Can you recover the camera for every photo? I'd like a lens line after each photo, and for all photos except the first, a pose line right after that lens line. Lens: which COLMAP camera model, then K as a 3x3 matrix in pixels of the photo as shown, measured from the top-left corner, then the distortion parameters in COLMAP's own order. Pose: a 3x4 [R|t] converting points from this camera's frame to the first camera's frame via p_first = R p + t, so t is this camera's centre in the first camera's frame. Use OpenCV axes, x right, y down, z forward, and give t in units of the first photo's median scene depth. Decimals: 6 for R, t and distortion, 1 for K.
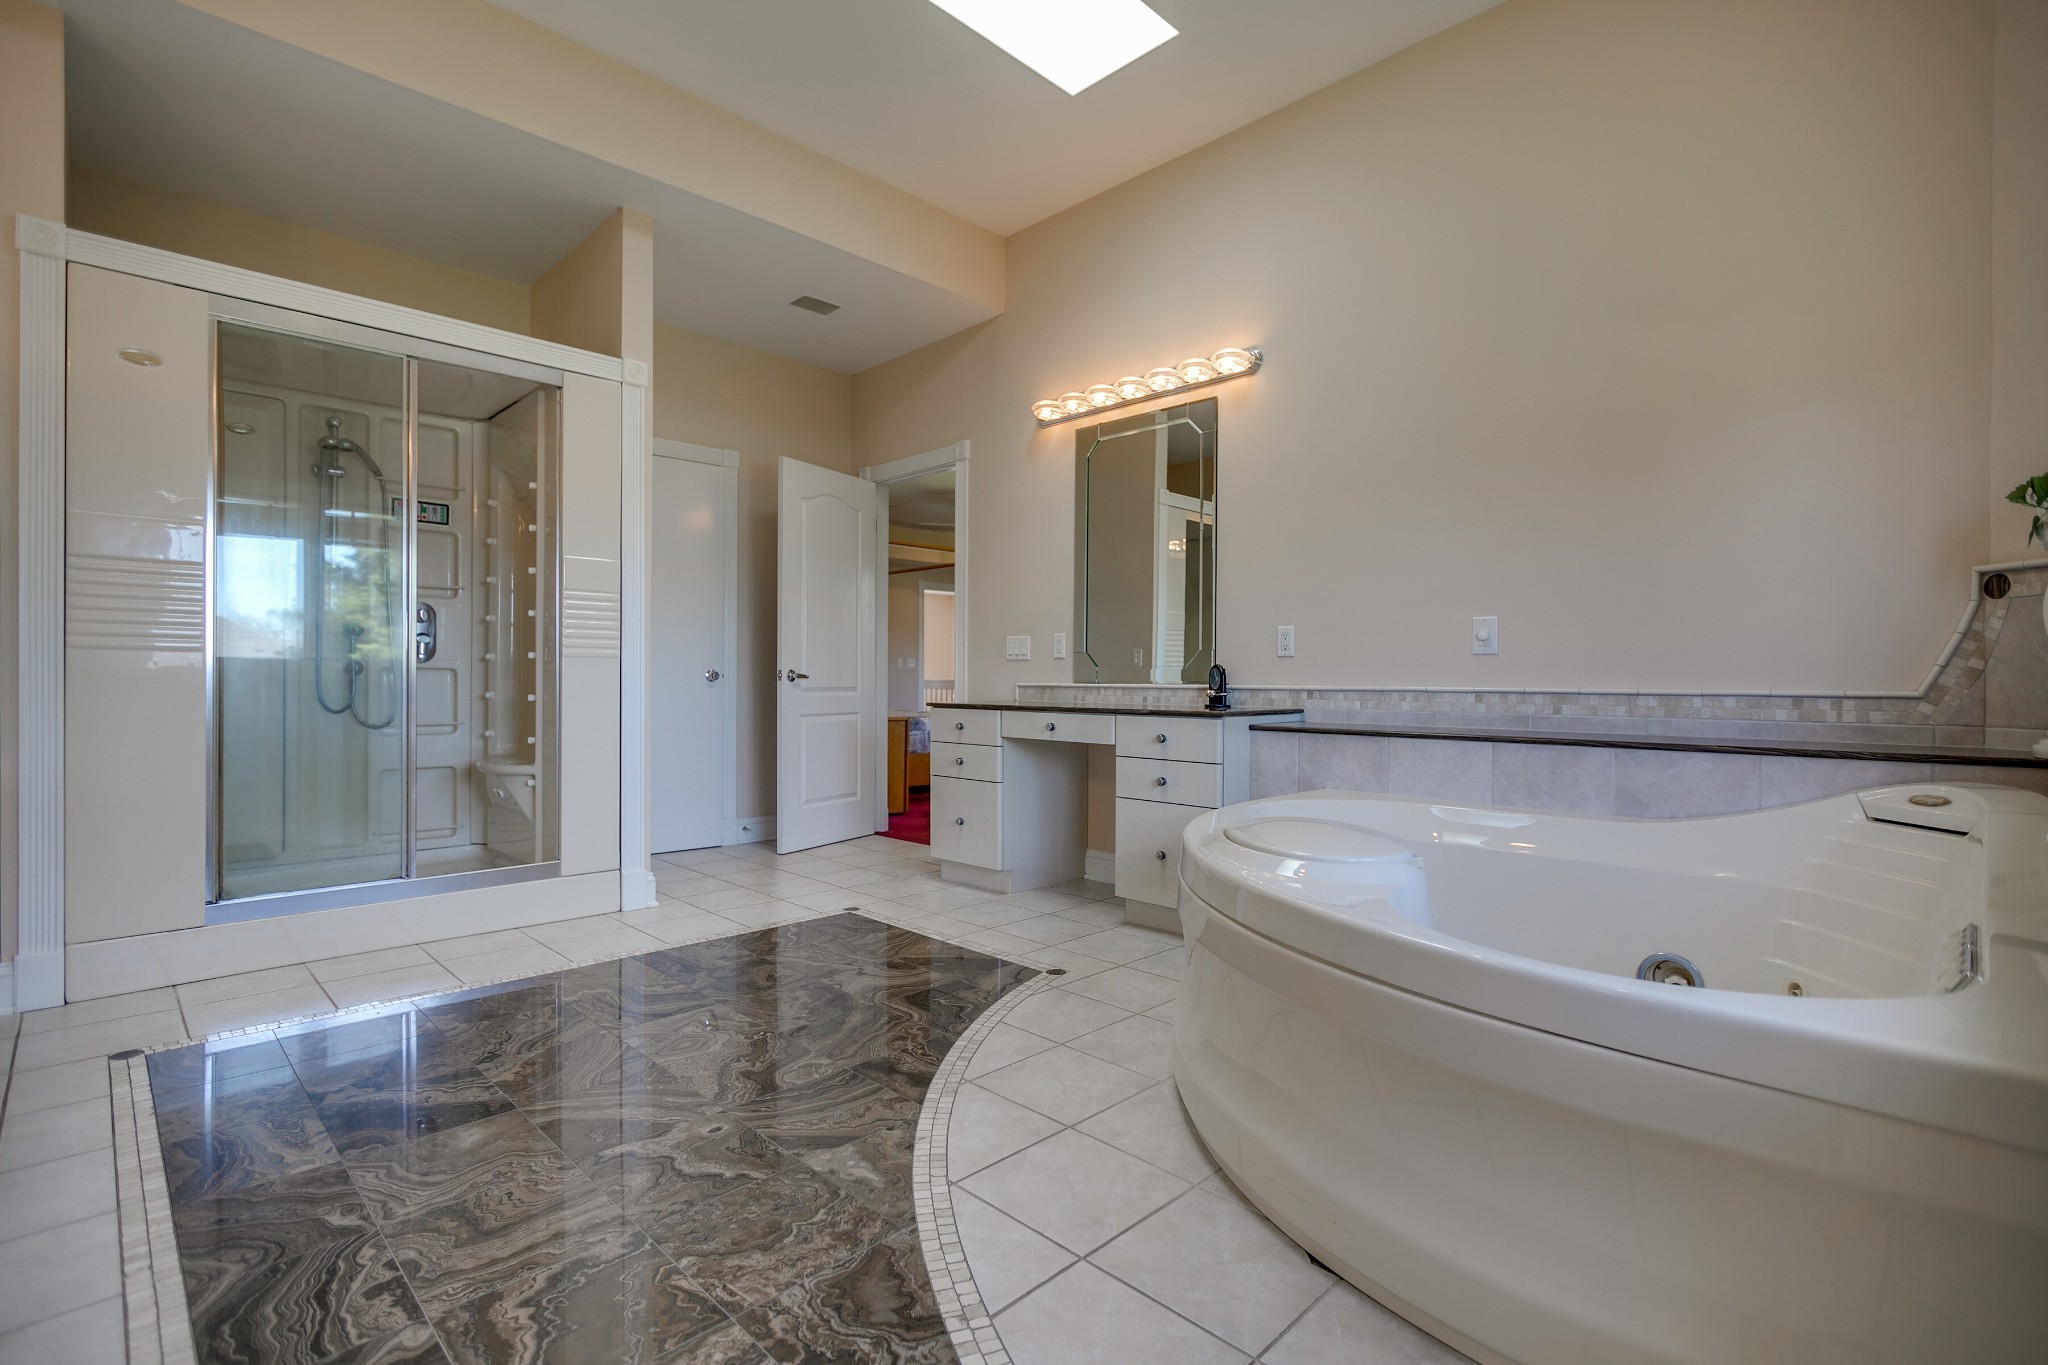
lens RADIAL K [[947.3, 0, 1025.7], [0, 947.3, 684.9], [0, 0, 1]] dist [-0.000875, -0.000180]
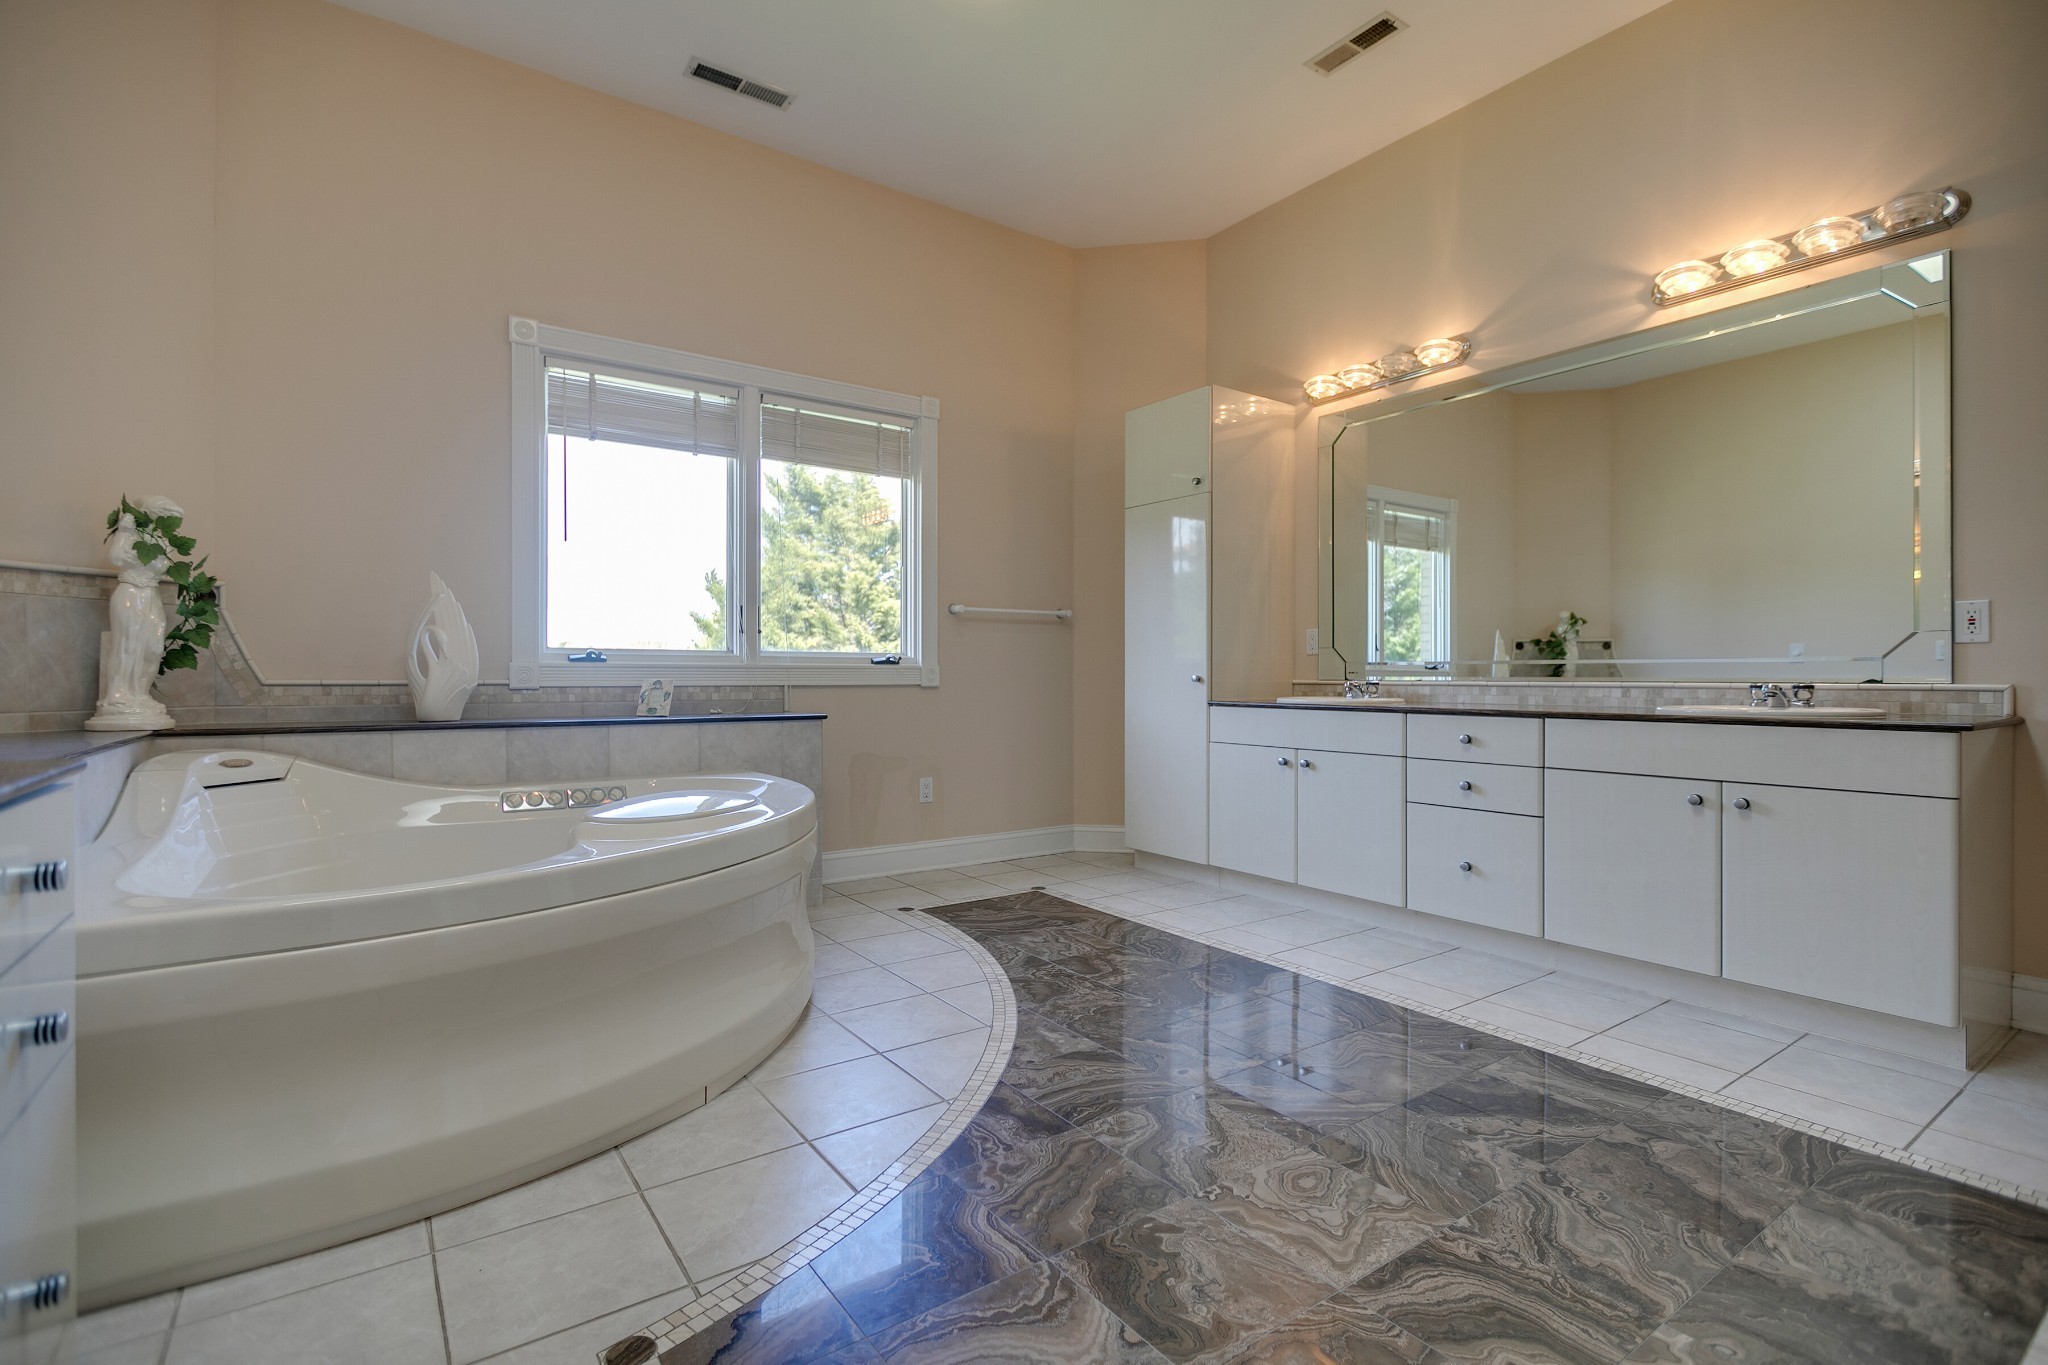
lens RADIAL K [[947.3, 0, 1026.9], [0, 947.3, 679.7], [0, 0, 1]] dist [-0.000875, -0.000180]
pose [[-0.986132, -0.008266, 0.165755, -0.314843], [-0.006998, 0.999942, 0.008230, -0.006243], [-0.165813, 0.006956, -0.986133, 2.061895]]
